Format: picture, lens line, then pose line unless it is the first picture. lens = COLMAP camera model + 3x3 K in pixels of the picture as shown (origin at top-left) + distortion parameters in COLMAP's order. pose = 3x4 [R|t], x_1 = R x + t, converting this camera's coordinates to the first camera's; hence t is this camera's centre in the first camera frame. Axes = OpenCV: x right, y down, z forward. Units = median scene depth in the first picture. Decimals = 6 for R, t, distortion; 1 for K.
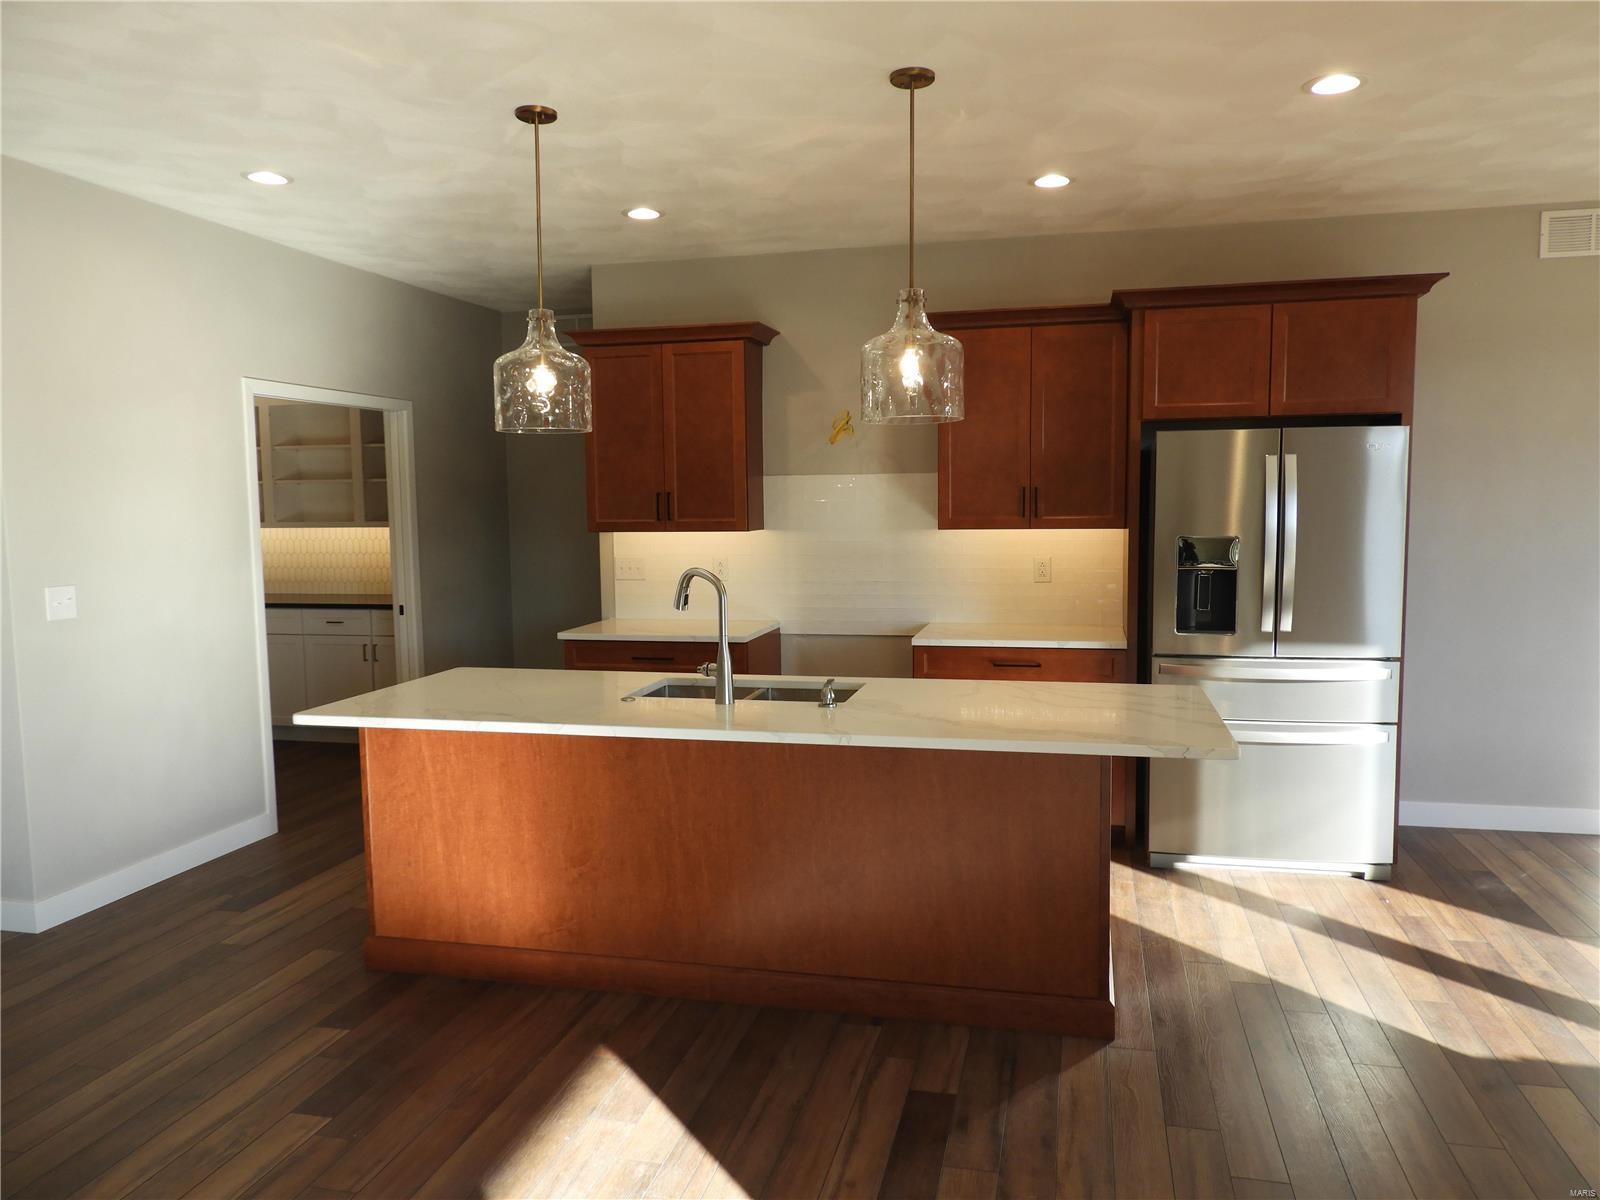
lens RADIAL K [[1135.5, 0, 814.6], [0, 1135.5, 594.9], [0, 0, 1]] dist [0.015413, -0.012404]
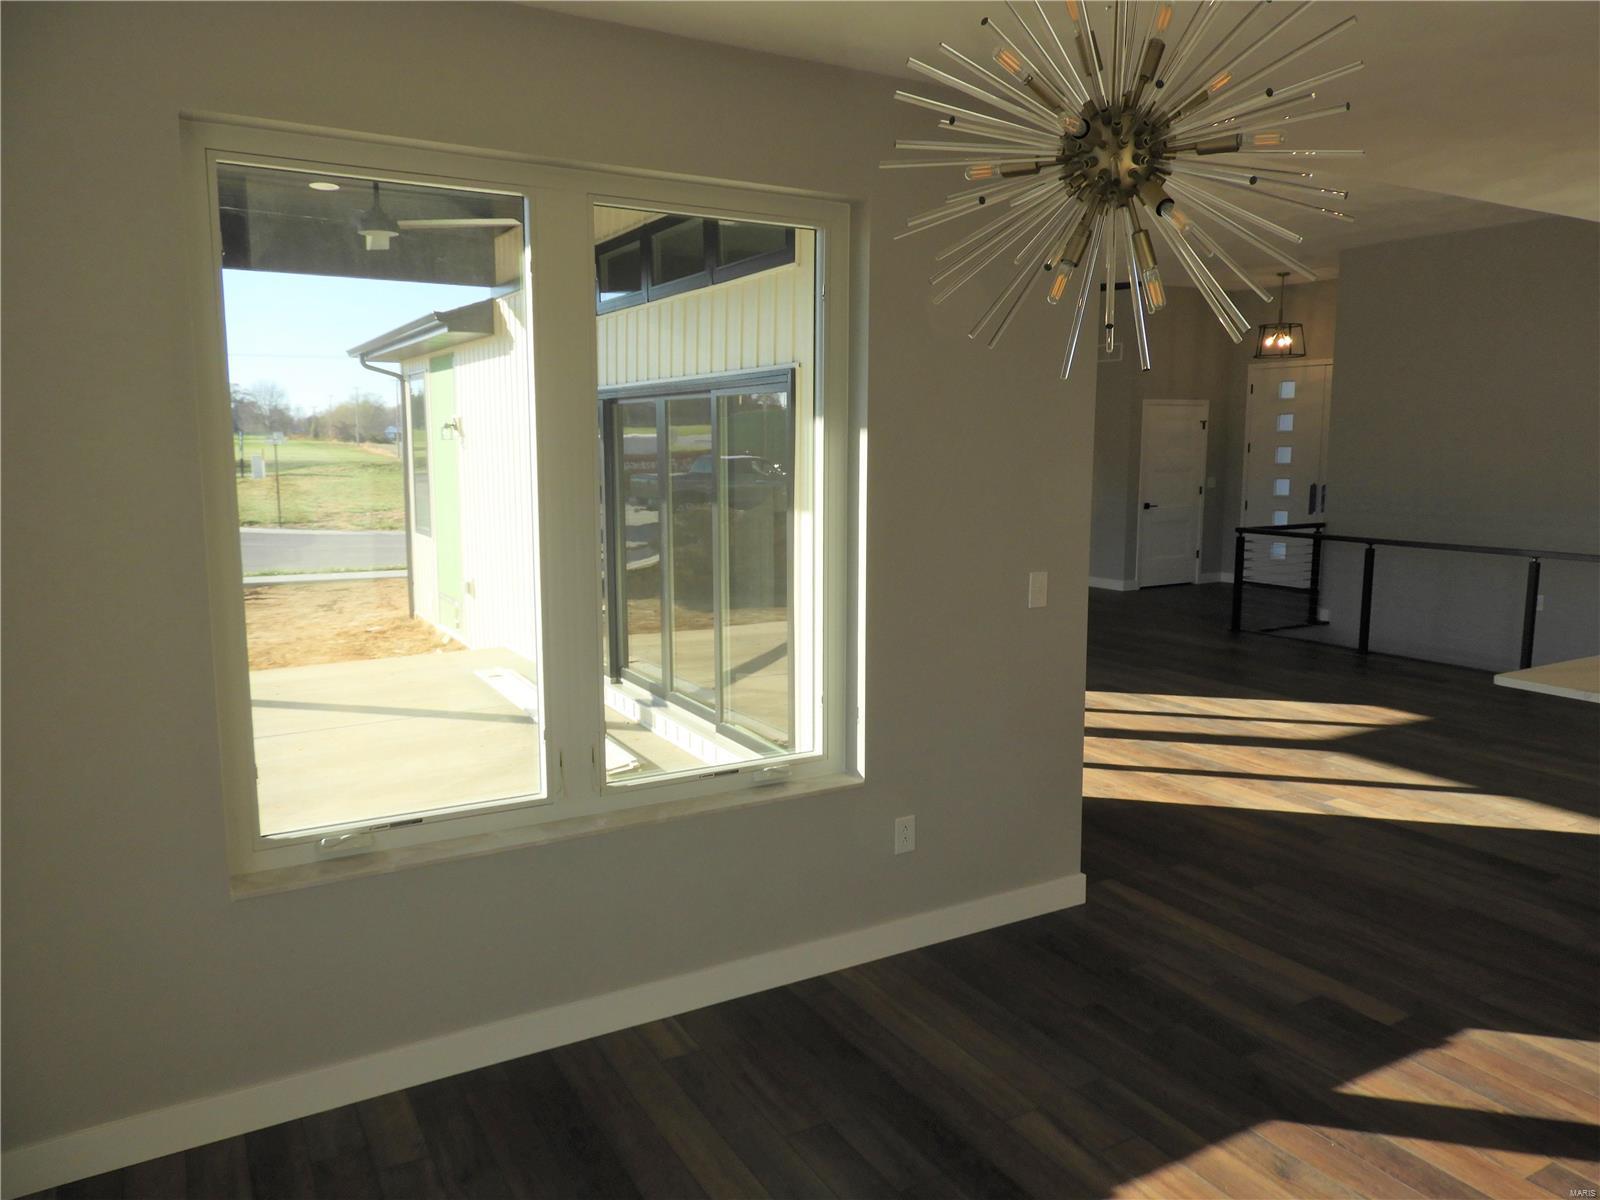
lens RADIAL K [[1117.2, 0, 800.0], [0, 1117.2, 600.0], [0, 0, 1]] dist [-0.003317, -0.005557]
pose [[-0.727049, 0.115128, -0.676865, 1.149244], [-0.040985, 0.976806, 0.210168, -0.118717], [0.685362, 0.180544, -0.705467, 0.842907]]
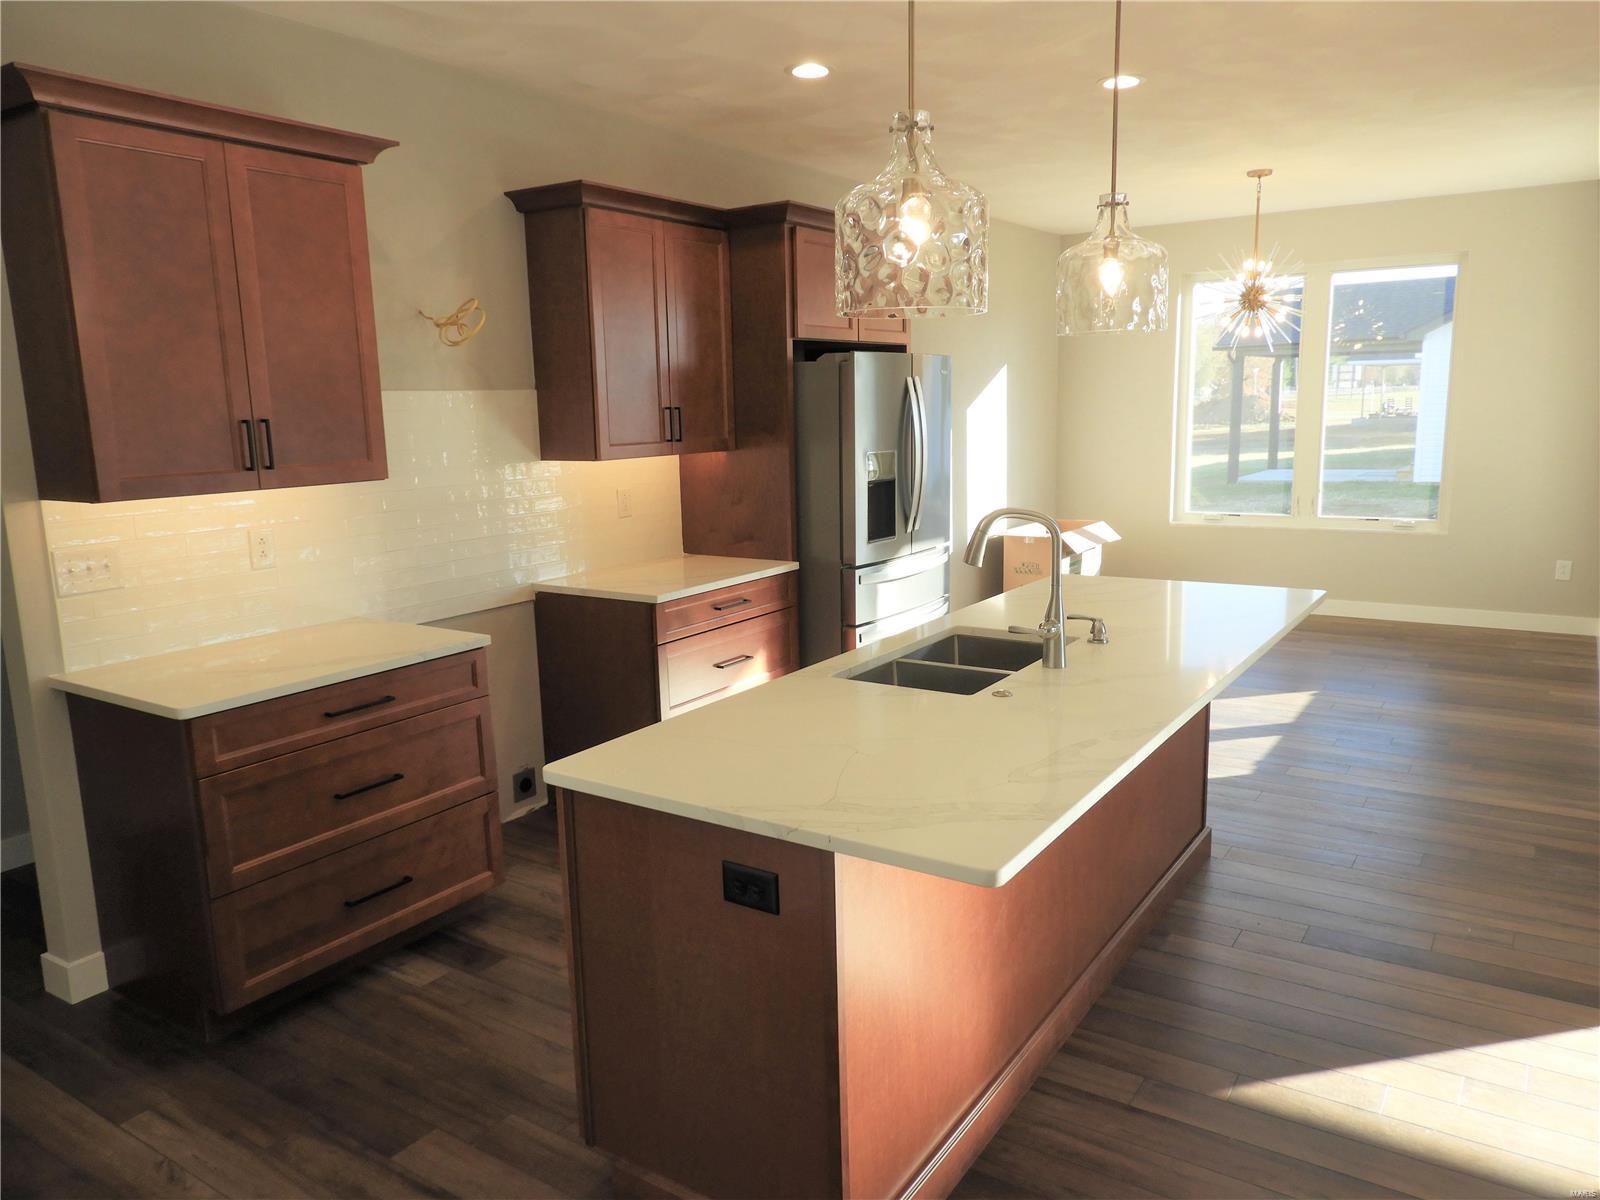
lens RADIAL K [[1117.2, 0, 800.0], [0, 1117.2, 600.0], [0, 0, 1]] dist [-0.003317, -0.005557]
pose [[0.359820, -0.159003, 0.919374, -0.692767], [0.099689, 0.986283, 0.131559, -0.059470], [-0.927681, 0.044314, 0.370735, 0.685198]]
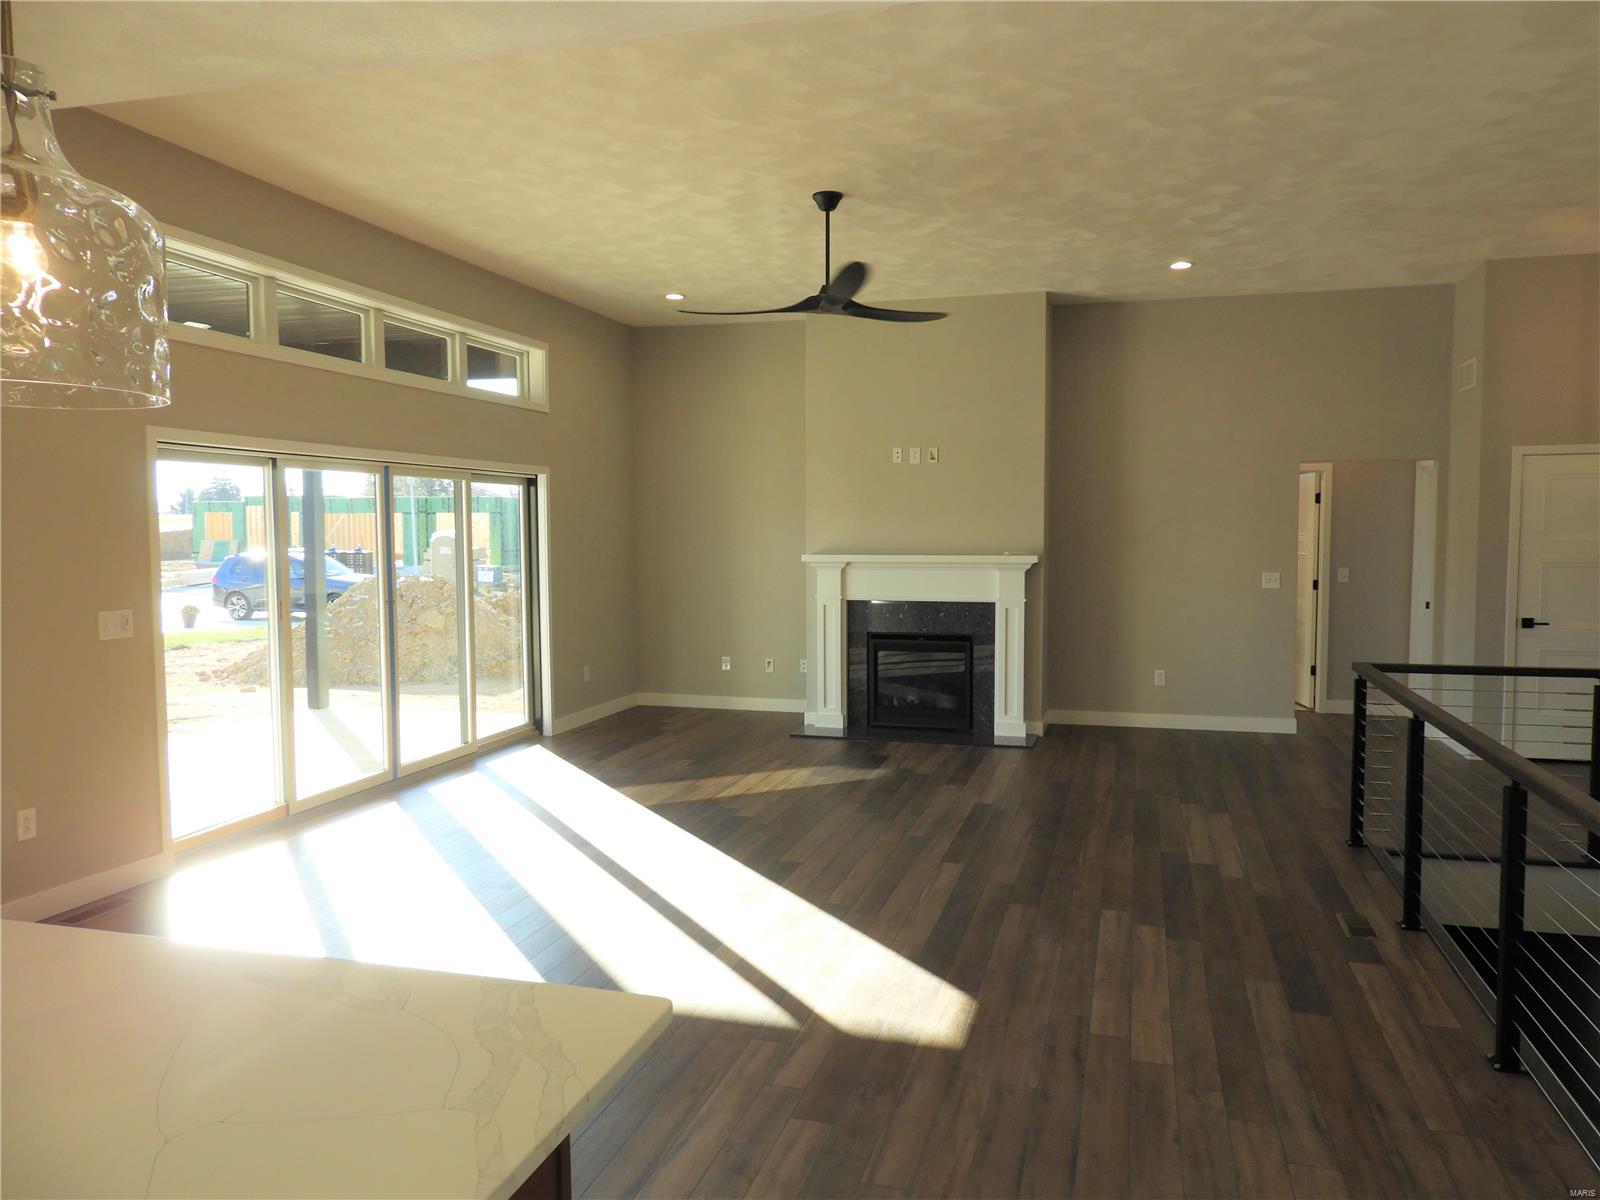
lens RADIAL K [[1141.7, 0, 817.2], [0, 1141.7, 603.0], [0, 0, 1]] dist [0.046704, -0.002306]
pose [[-0.999170, 0.016543, 0.037233, -0.410630], [0.021890, 0.988725, 0.148134, -0.103002], [-0.034362, 0.148826, -0.988266, 1.149833]]
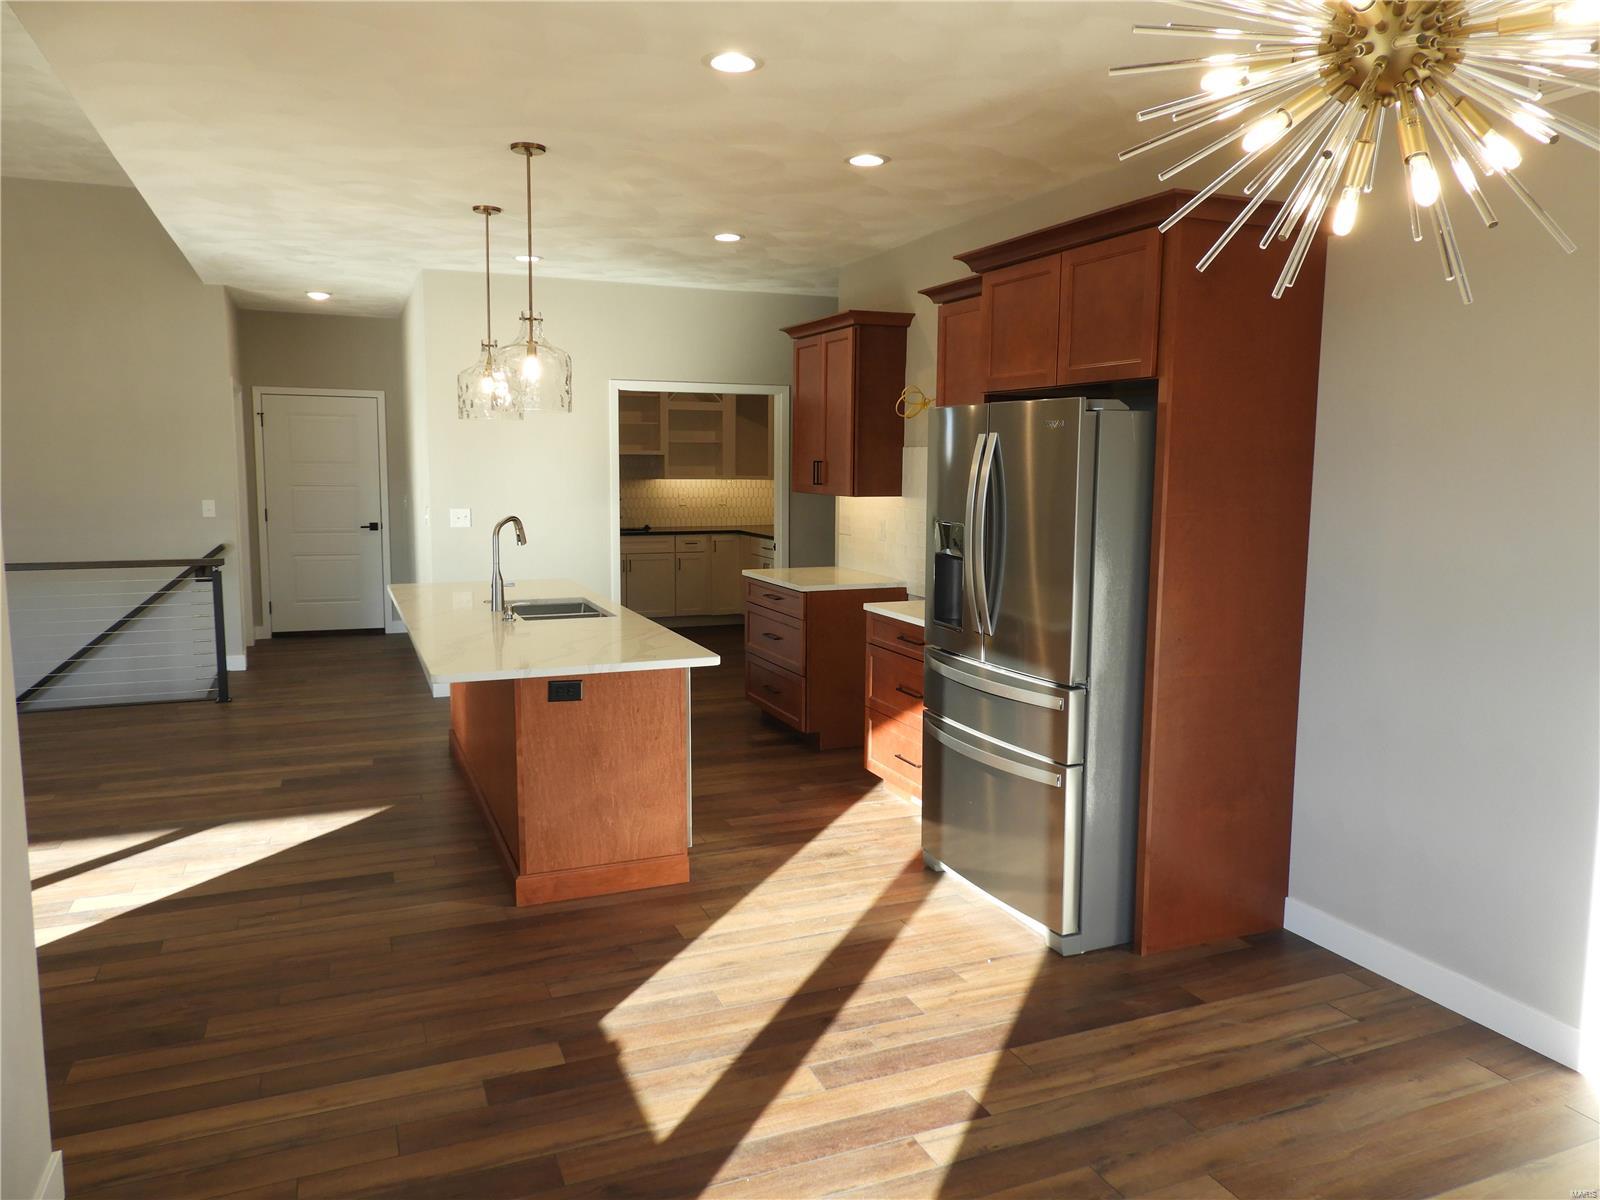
lens RADIAL K [[1117.2, 0, 800.0], [0, 1117.2, 600.0], [0, 0, 1]] dist [-0.003317, -0.005557]
pose [[0.595251, 0.118629, -0.794735, 0.993116], [-0.085238, 0.992784, 0.084349, -0.054360], [0.799006, 0.017533, 0.601067, 0.360854]]
